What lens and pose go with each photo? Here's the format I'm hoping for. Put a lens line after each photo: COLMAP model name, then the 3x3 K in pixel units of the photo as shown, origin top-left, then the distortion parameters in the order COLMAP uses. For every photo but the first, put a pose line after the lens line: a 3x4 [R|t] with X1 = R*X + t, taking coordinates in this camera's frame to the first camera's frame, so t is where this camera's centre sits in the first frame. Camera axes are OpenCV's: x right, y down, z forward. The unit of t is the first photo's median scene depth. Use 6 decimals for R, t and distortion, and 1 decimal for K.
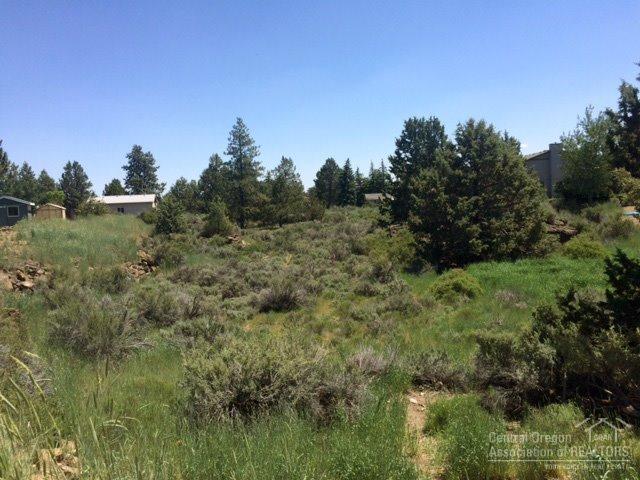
lens RADIAL K [[540.5, 0, 325.0], [0, 540.5, 241.4], [0, 0, 1]] dist [0.037374, -0.047154]
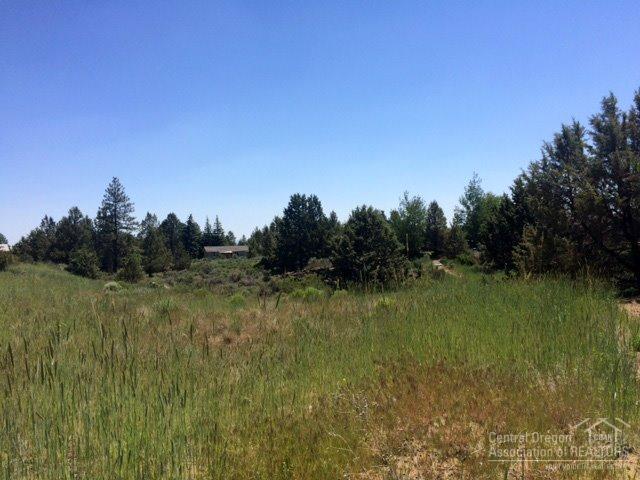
lens RADIAL K [[540.5, 0, 320.4], [0, 540.5, 238.4], [0, 0, 1]] dist [0.037374, -0.047154]
pose [[0.933697, 0.023058, 0.357322, -0.267384], [0.013614, 0.994917, -0.099777, 0.020667], [-0.357806, 0.098026, 0.928636, -0.277497]]
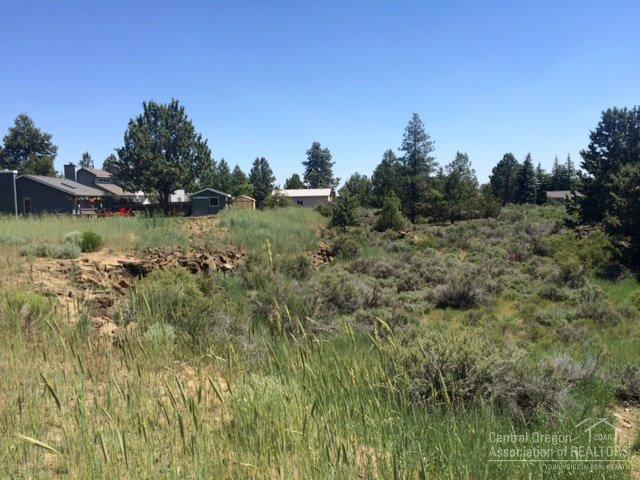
lens RADIAL K [[540.5, 0, 322.5], [0, 540.5, 239.0], [0, 0, 1]] dist [0.037374, -0.047154]
pose [[0.952915, 0.043837, -0.300052, -0.018481], [-0.042758, 0.999034, 0.010163, 0.001993], [0.300207, 0.003146, 0.953869, -0.012012]]
